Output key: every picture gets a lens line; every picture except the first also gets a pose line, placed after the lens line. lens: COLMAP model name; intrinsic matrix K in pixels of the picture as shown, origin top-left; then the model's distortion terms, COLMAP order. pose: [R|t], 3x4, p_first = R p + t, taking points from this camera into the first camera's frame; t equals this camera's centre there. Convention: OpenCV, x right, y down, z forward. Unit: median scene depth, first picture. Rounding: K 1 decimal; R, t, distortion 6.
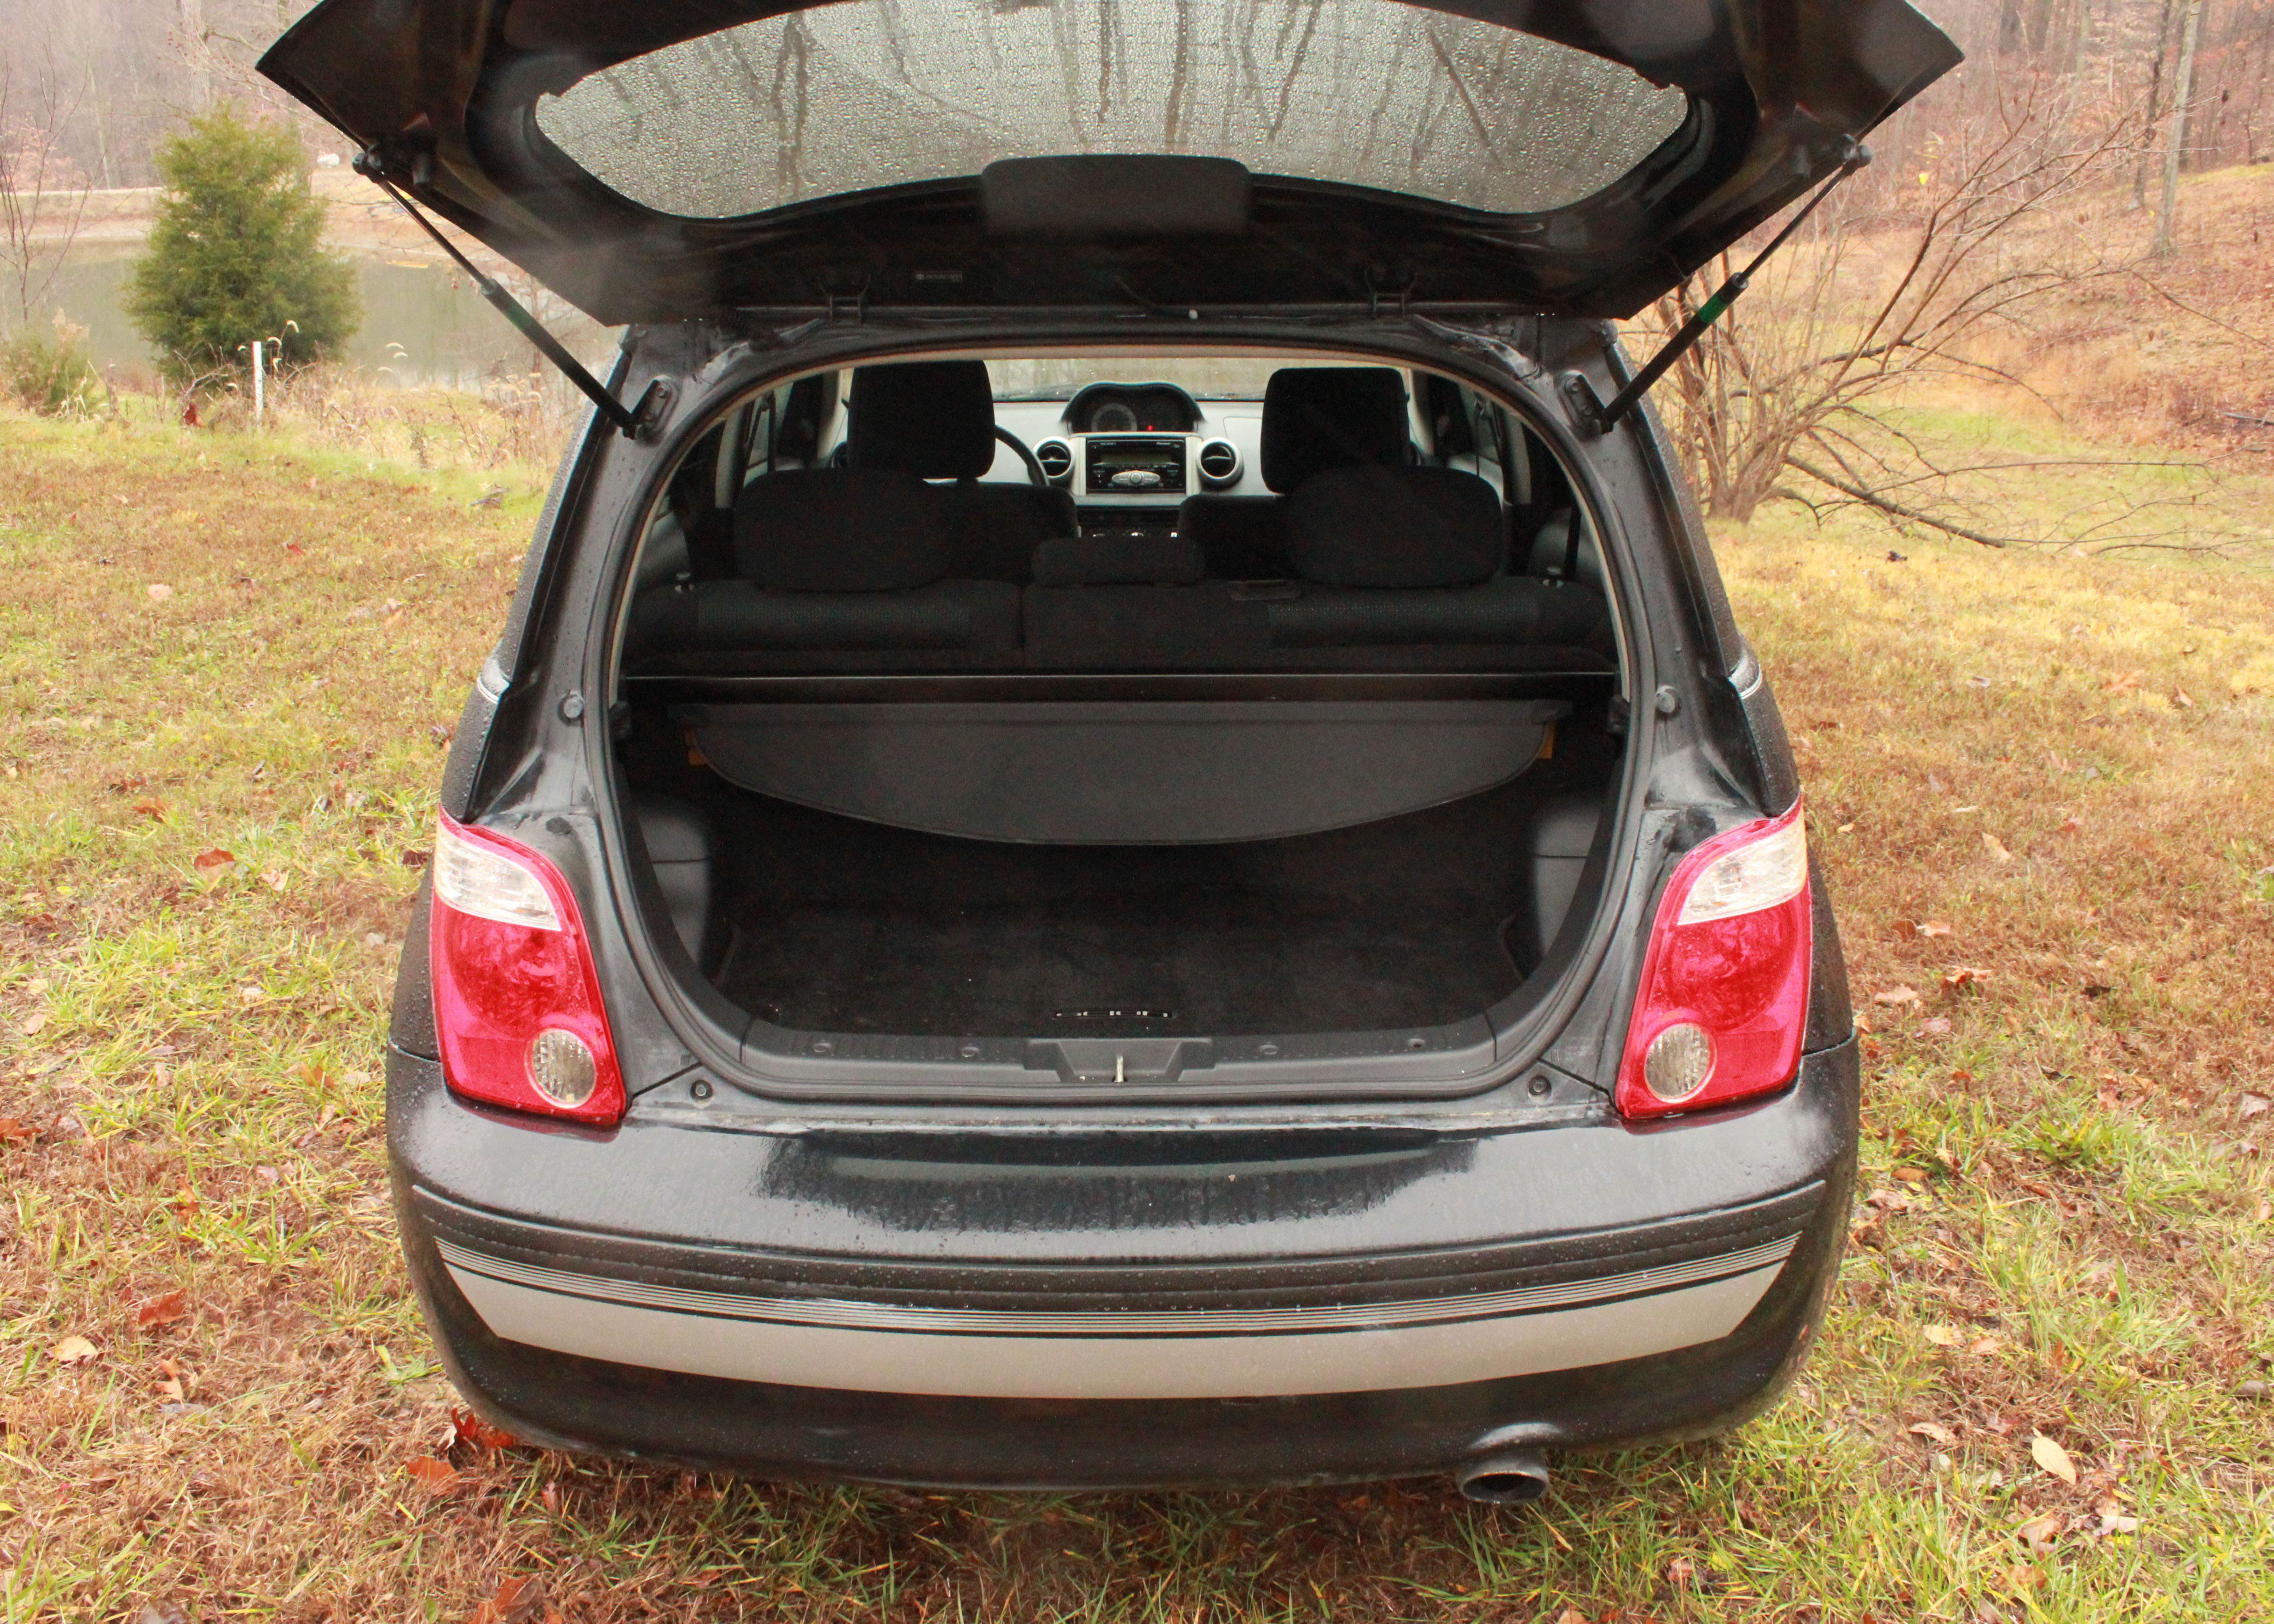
lens RADIAL K [[2127.8, 0, 1137.0], [0, 2127.8, 812.0], [0, 0, 1]] dist [-0.180580, 0.179996]
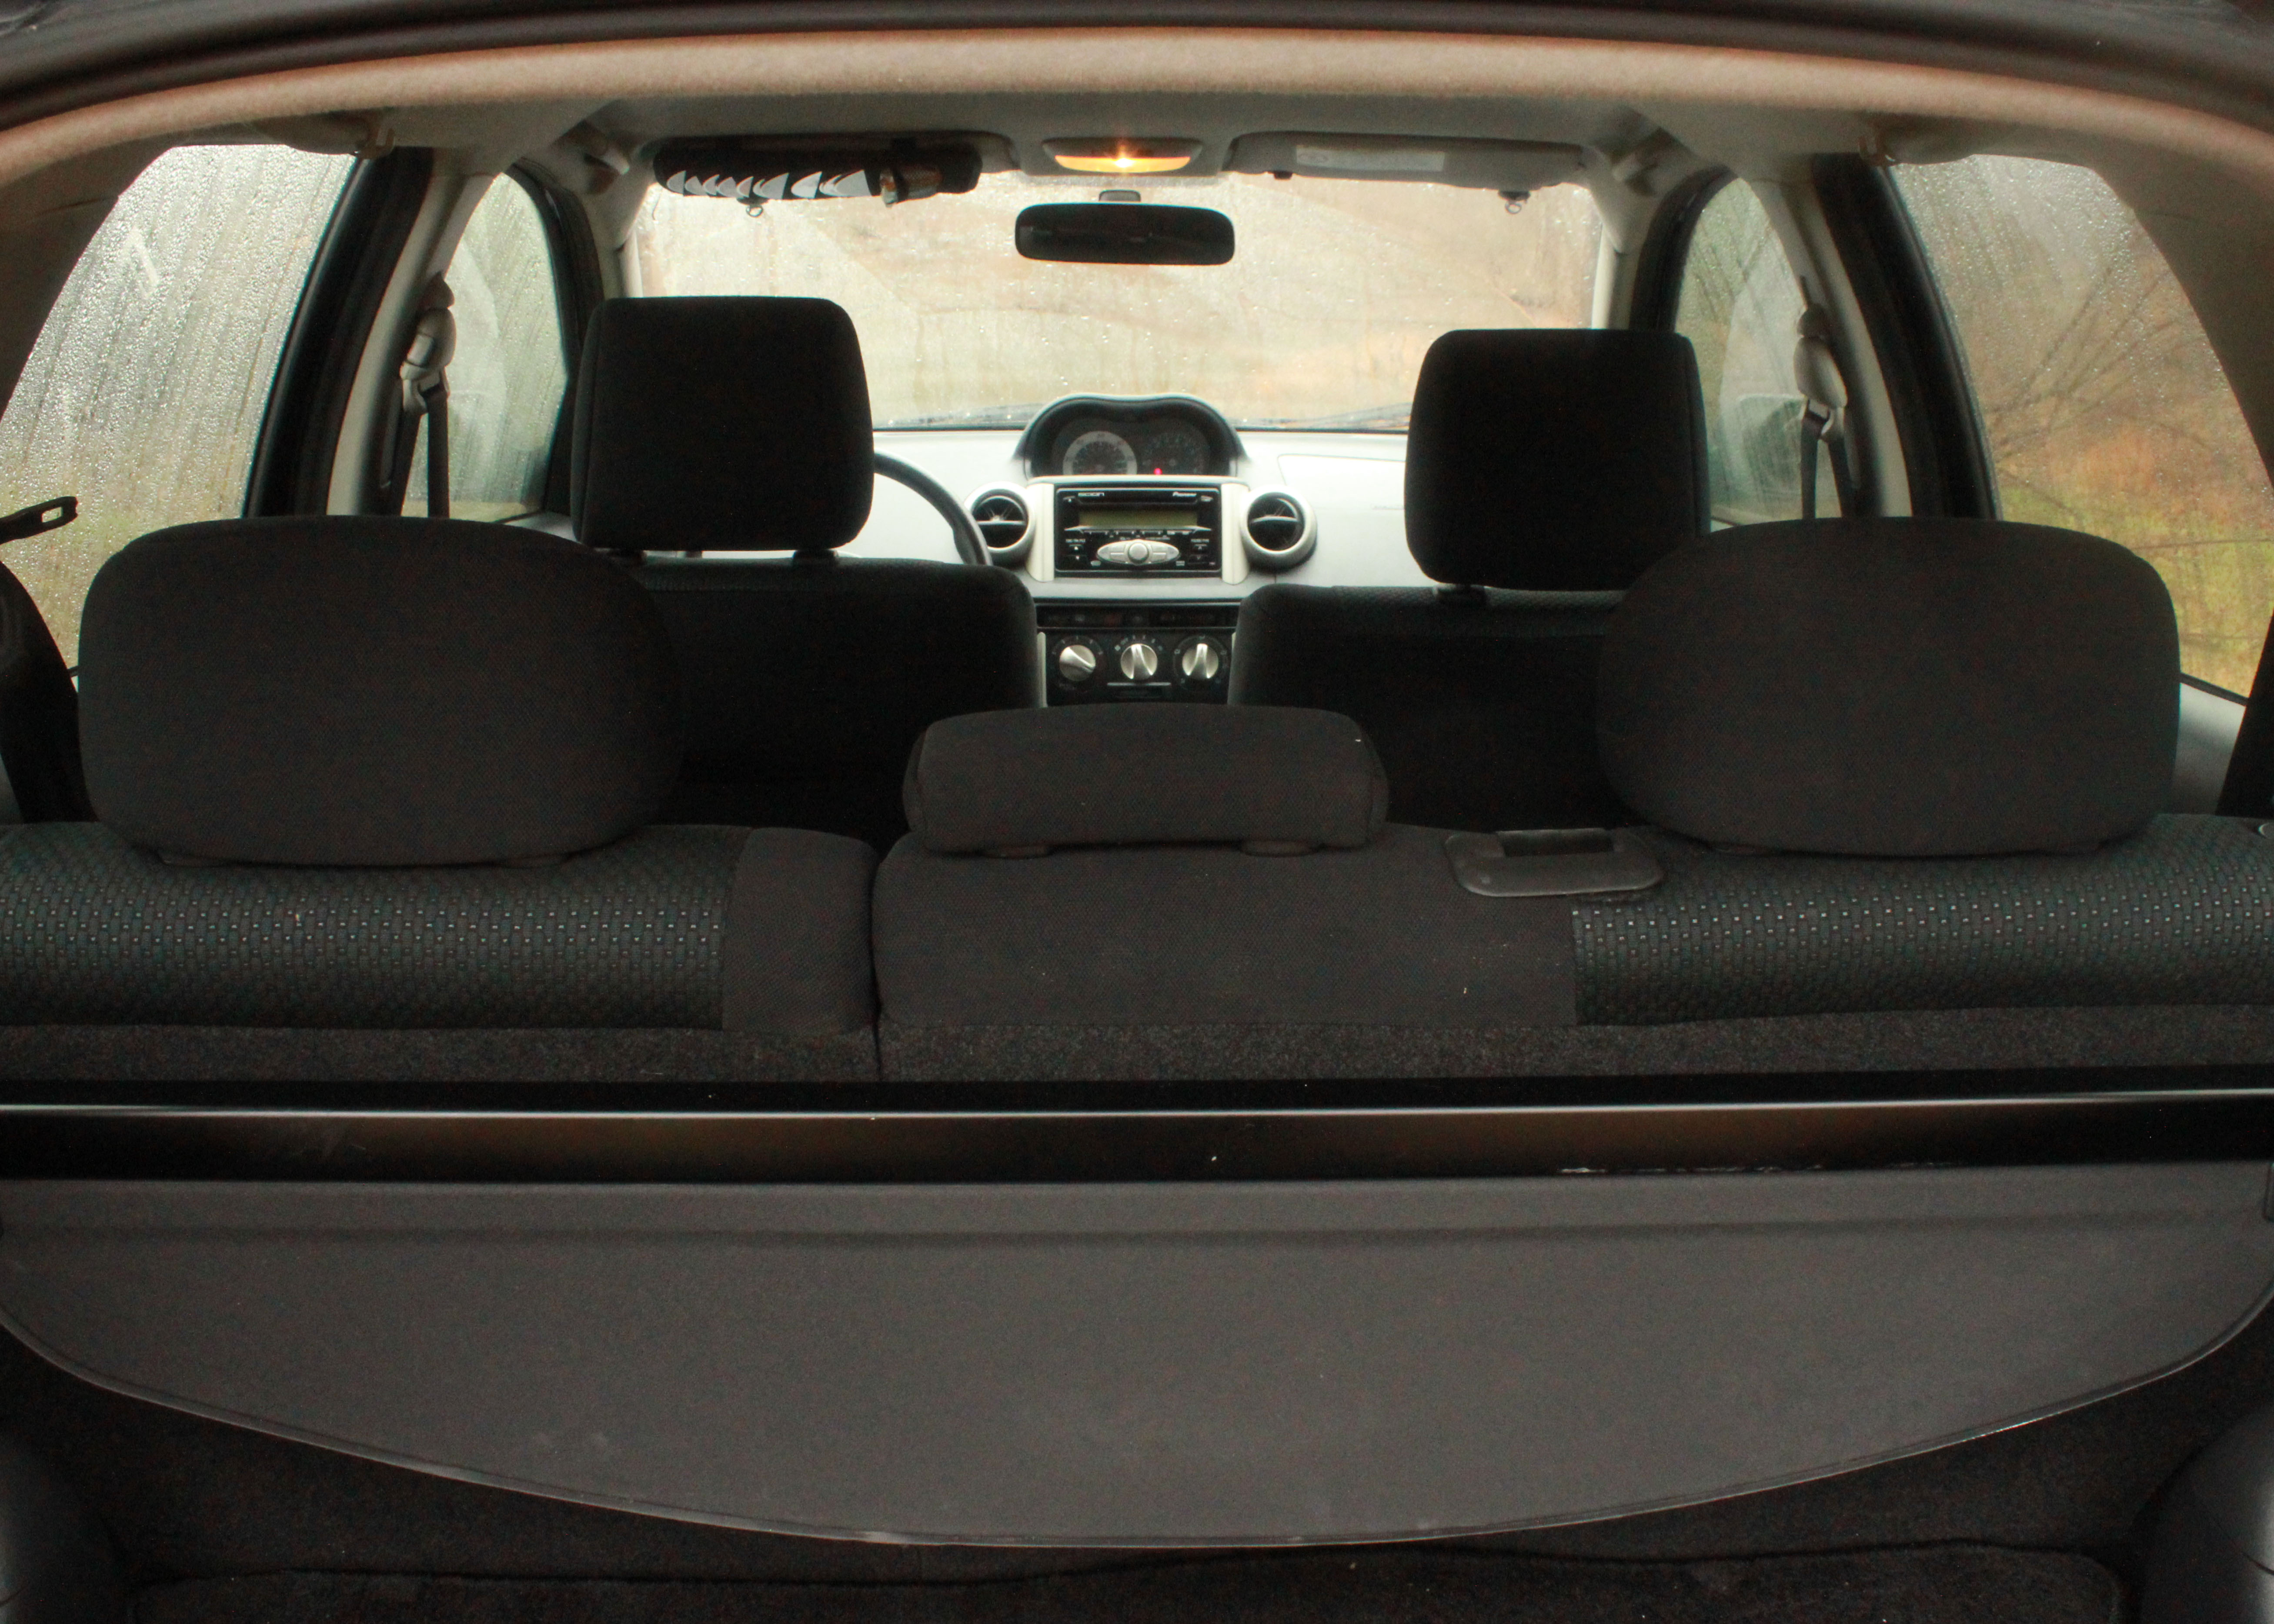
lens RADIAL K [[2127.8, 0, 1137.0], [0, 2127.8, 812.0], [0, 0, 1]] dist [-0.180580, 0.179996]
pose [[0.999873, 0.002702, 0.015712, -0.009782], [-0.002133, 0.999347, -0.036082, -0.062245], [-0.015799, 0.036044, 0.999225, 0.400377]]
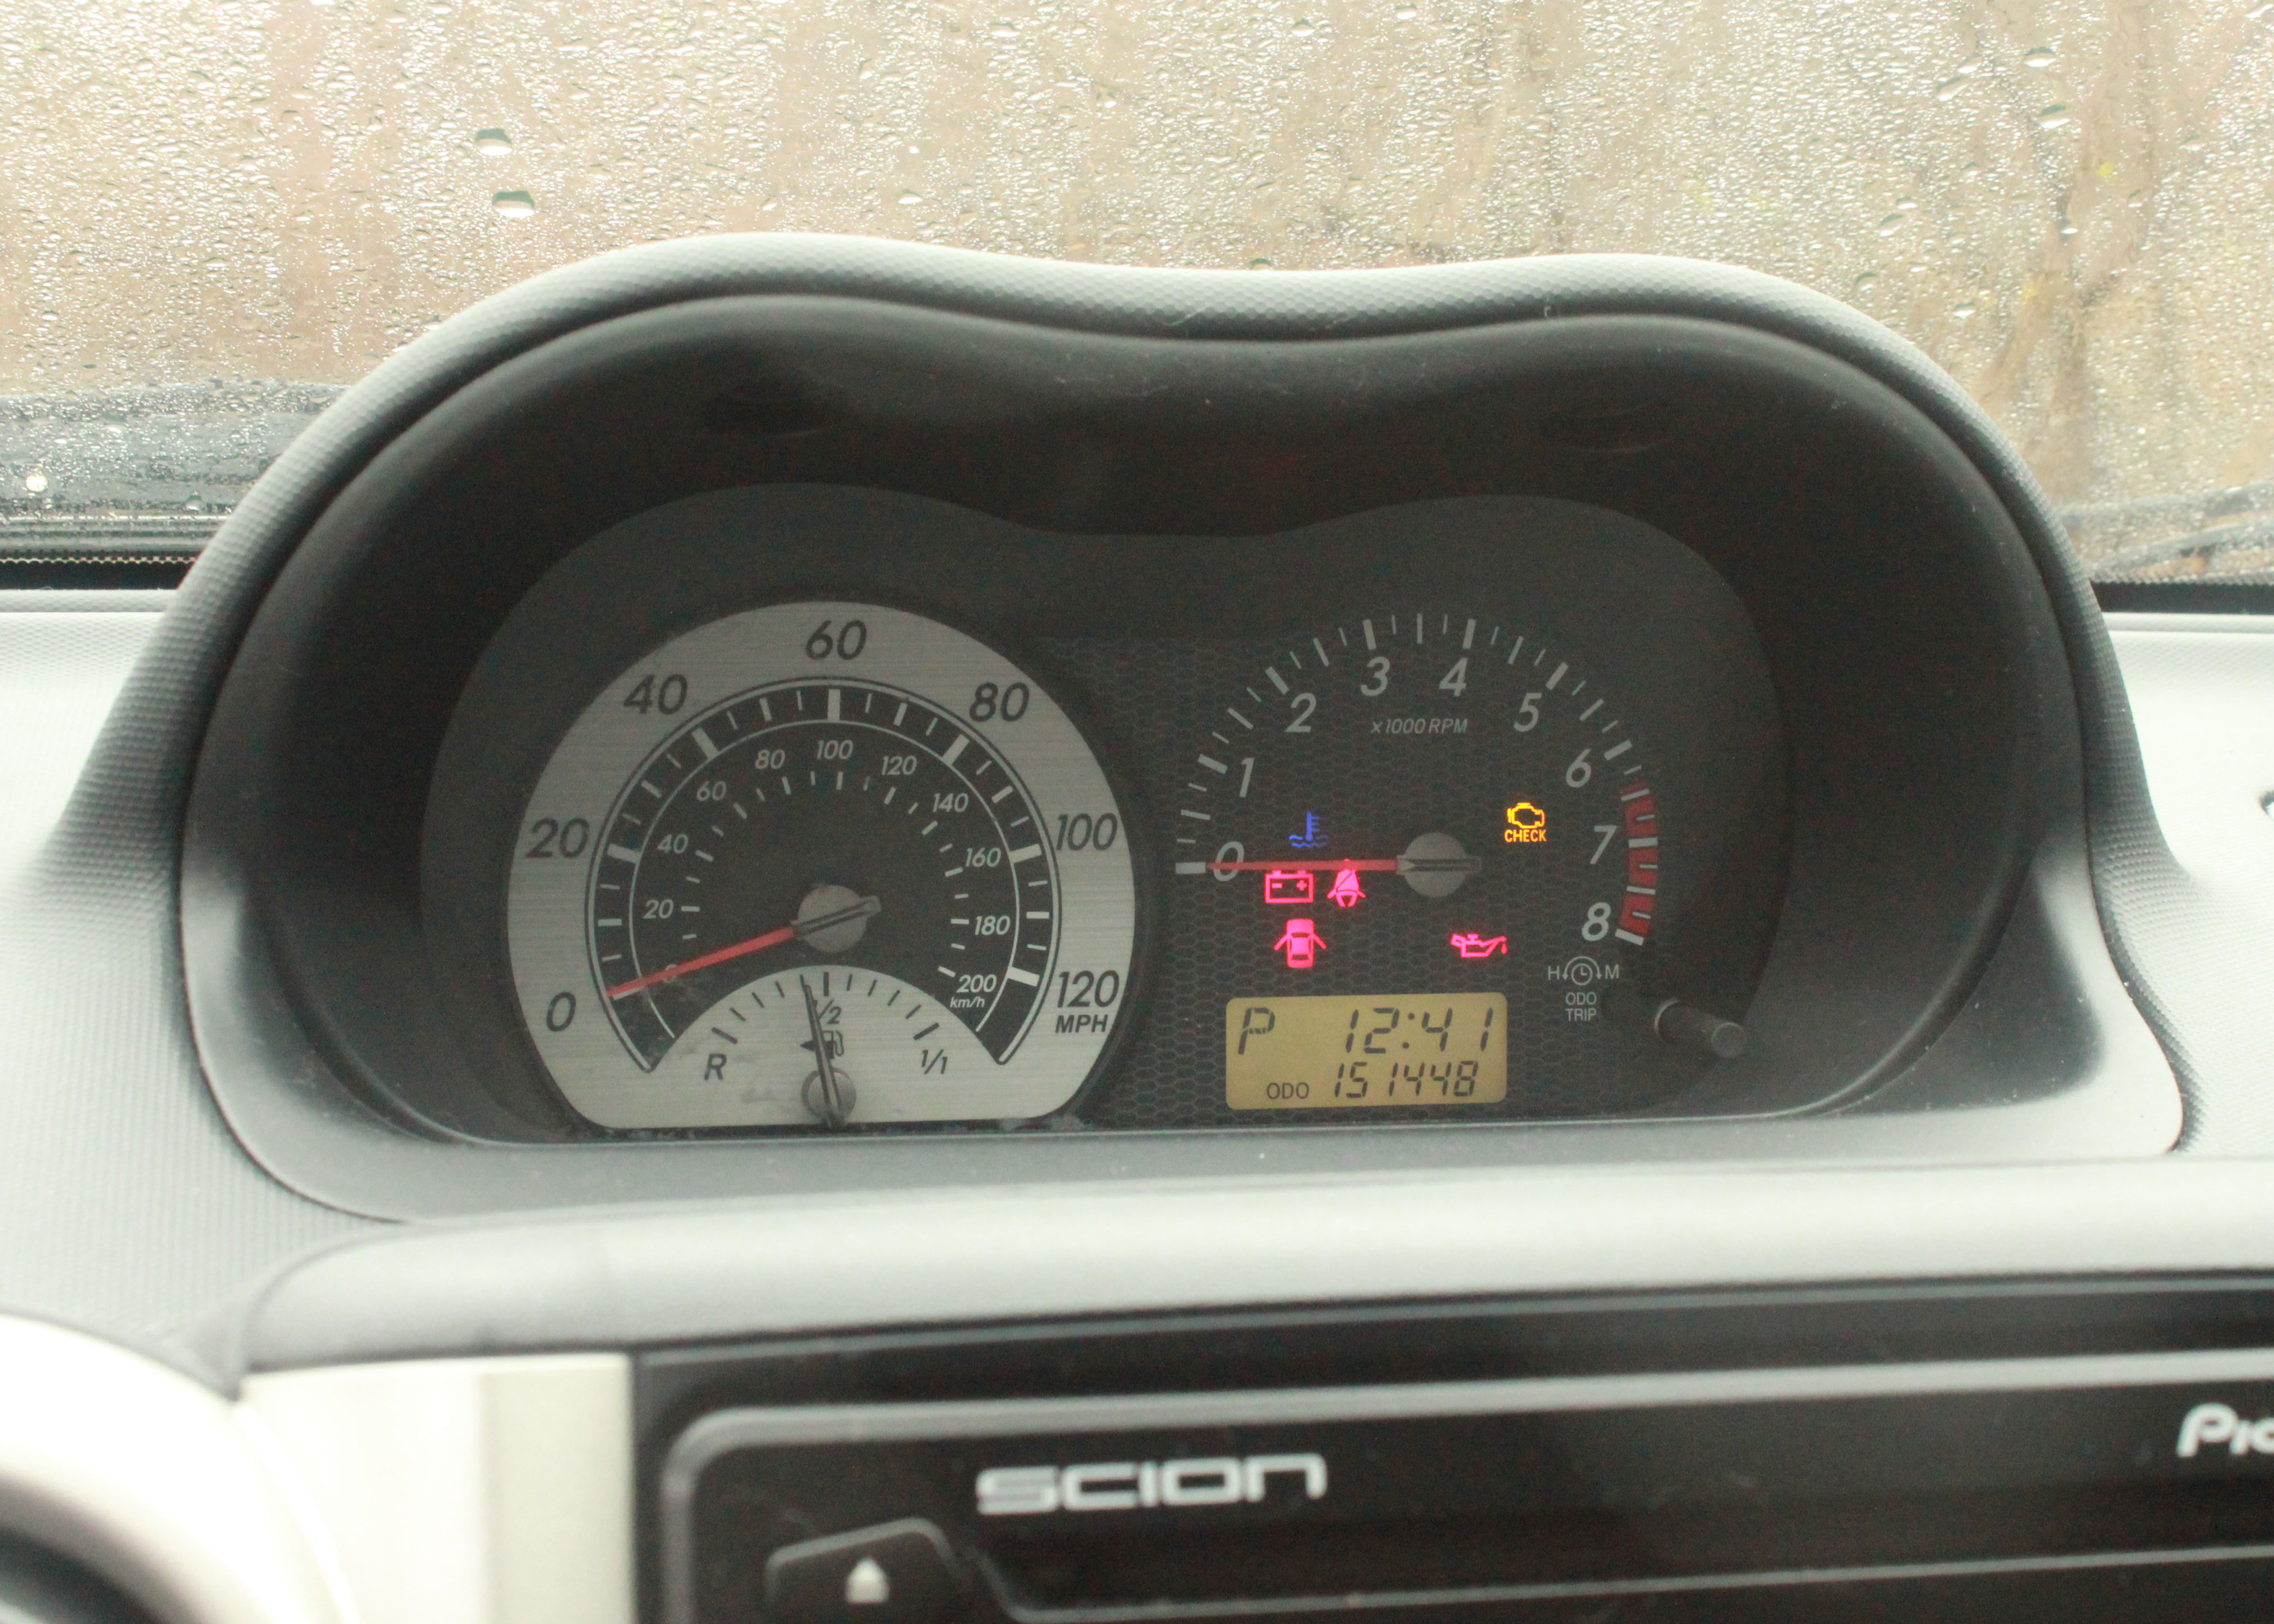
lens RADIAL K [[4207.7, 0, 1137.0], [0, 4207.7, 812.0], [0, 0, 1]] dist [-0.054301, -0.258874]
pose [[0.977544, 0.000617, 0.210731, -0.031899], [0.031914, 0.988028, -0.150938, -0.171794], [-0.208301, 0.154274, 0.965821, 0.898644]]
